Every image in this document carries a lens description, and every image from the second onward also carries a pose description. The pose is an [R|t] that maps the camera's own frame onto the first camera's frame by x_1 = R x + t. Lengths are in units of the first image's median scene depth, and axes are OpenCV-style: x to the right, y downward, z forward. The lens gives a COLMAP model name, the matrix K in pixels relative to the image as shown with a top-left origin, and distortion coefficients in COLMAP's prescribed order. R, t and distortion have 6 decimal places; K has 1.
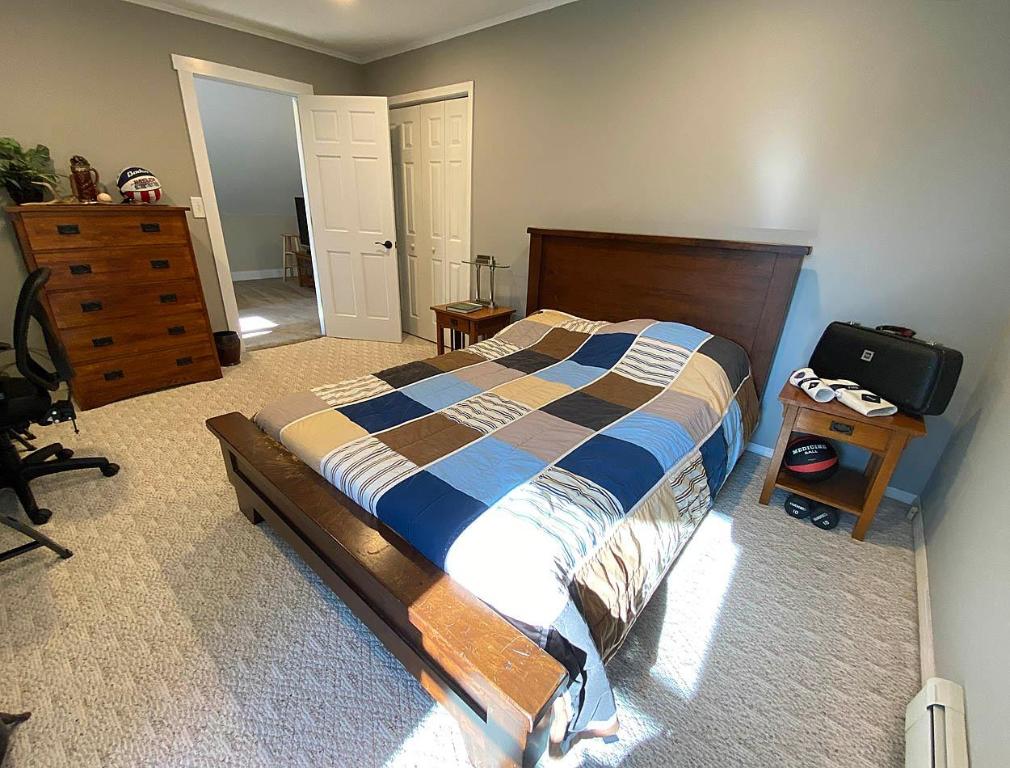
lens RADIAL K [[436.5, 0, 521.6], [0, 436.5, 381.2], [0, 0, 1]] dist [0.019035, -0.000030]
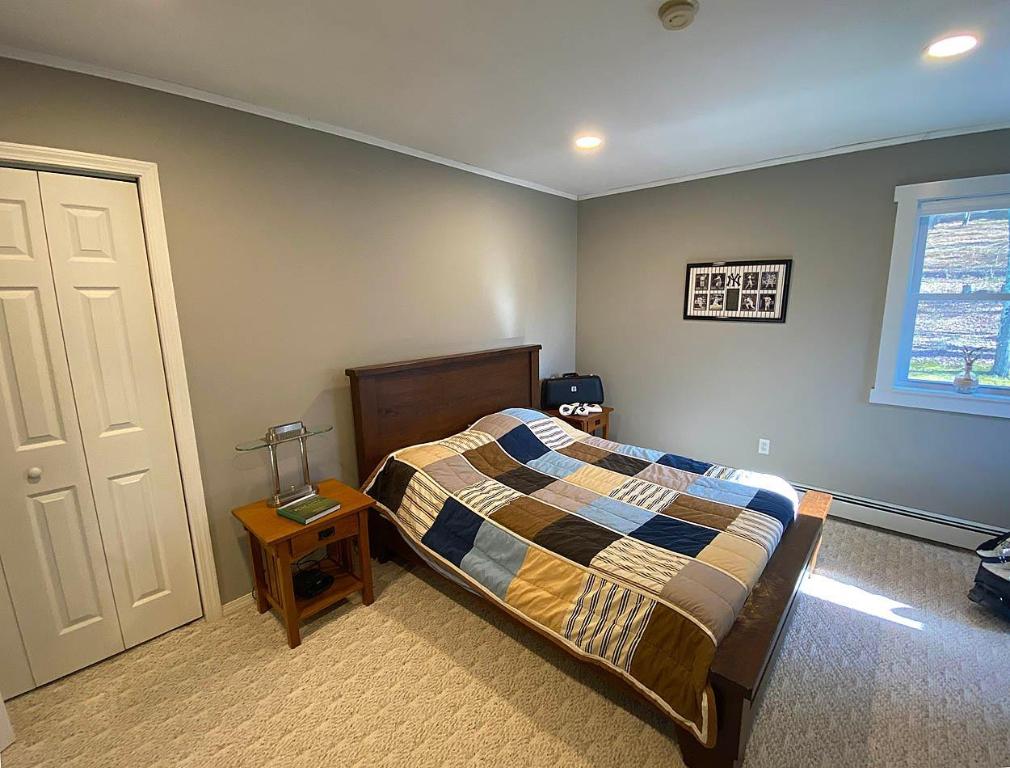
lens RADIAL K [[452.6, 0, 505.0], [0, 452.6, 384.0], [0, 0, 1]] dist [-0.001312, -0.000898]
pose [[0.036859, -0.232010, 0.972015, -1.073291], [0.382152, 0.902017, 0.200811, -0.530449], [-0.923364, 0.364056, 0.121910, 0.887827]]
